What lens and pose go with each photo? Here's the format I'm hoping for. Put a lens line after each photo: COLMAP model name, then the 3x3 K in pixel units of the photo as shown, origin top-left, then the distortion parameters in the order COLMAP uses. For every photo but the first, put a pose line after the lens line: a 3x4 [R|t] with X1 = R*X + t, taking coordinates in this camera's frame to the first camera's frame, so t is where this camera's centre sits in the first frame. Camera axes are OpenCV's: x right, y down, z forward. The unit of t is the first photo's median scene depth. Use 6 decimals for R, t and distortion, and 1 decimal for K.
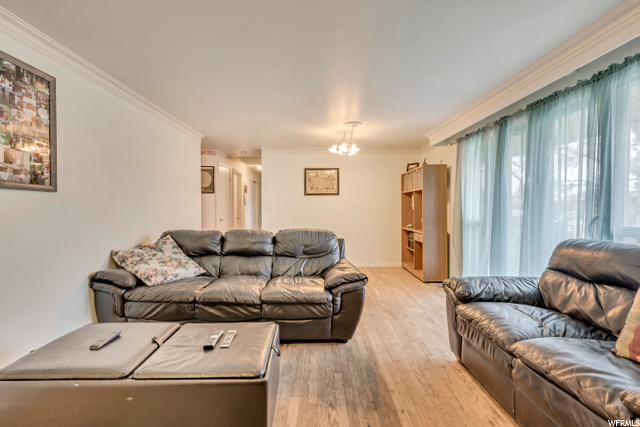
lens RADIAL K [[296.3, 0, 316.9], [0, 296.3, 212.9], [0, 0, 1]] dist [-0.000220, 0.000304]
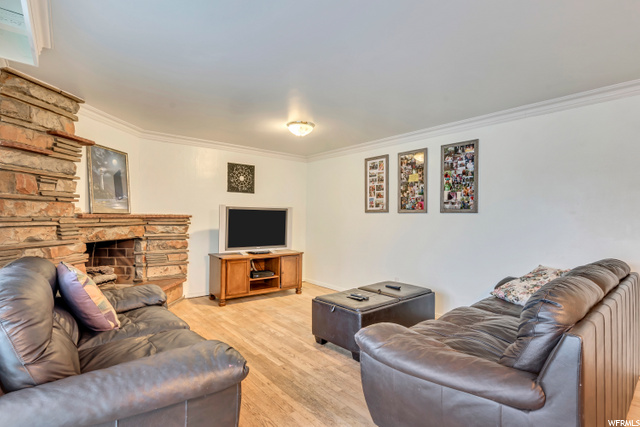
lens RADIAL K [[306.9, 0, 309.1], [0, 306.9, 216.3], [0, 0, 1]] dist [-0.000314, 0.000002]
pose [[-0.787647, -0.007004, -0.616087, 0.843983], [-0.020500, 0.999680, 0.014844, -0.063919], [0.615786, 0.024321, -0.787538, 1.848712]]
